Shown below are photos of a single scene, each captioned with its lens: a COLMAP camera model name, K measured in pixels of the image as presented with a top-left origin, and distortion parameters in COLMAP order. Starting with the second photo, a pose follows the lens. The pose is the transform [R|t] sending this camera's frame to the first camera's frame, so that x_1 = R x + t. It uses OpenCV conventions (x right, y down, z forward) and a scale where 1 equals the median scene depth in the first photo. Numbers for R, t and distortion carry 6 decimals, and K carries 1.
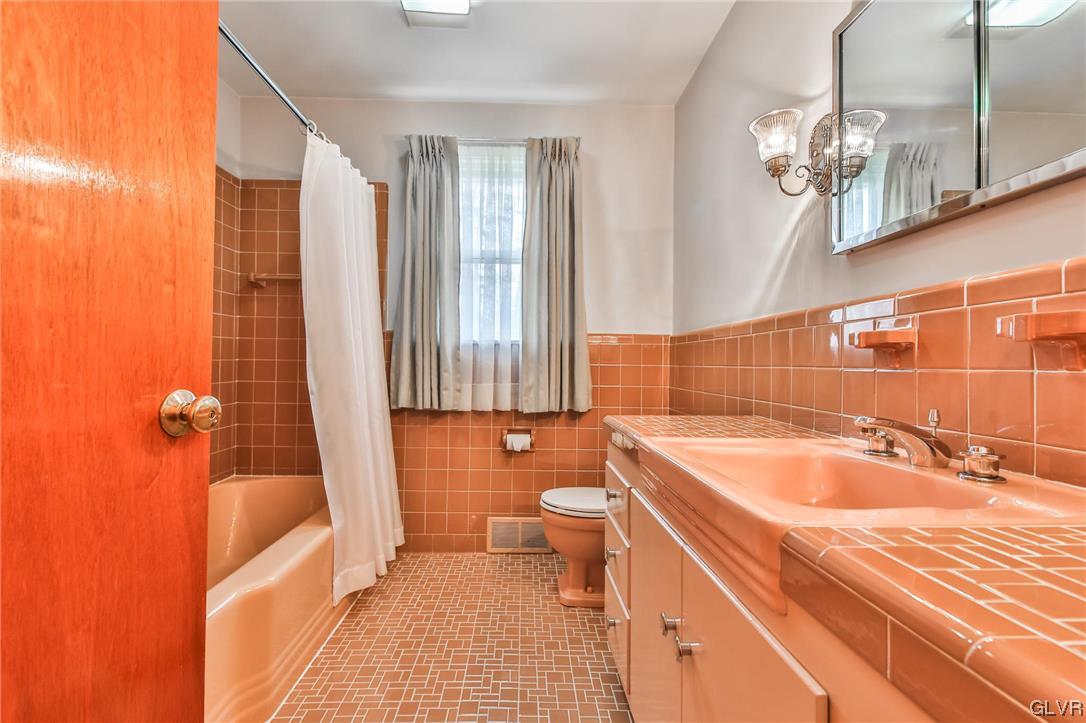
lens RADIAL K [[497.1, 0, 529.8], [0, 497.1, 356.5], [0, 0, 1]] dist [0.009500, -0.000641]
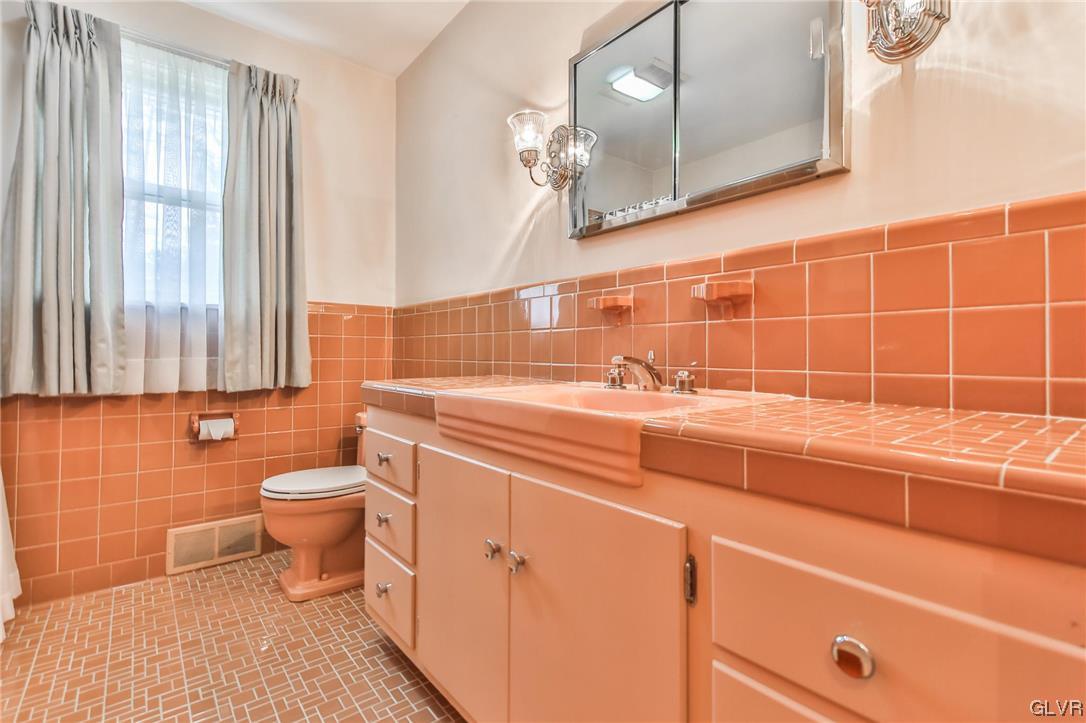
lens RADIAL K [[501.6, 0, 540.0], [0, 501.6, 344.2], [0, 0, 1]] dist [0.003986, -0.000613]
pose [[0.790024, 0.000147, 0.613076, -0.111566], [-0.003032, 0.999989, 0.003668, 0.028889], [-0.613068, -0.004757, 0.790015, 0.023857]]
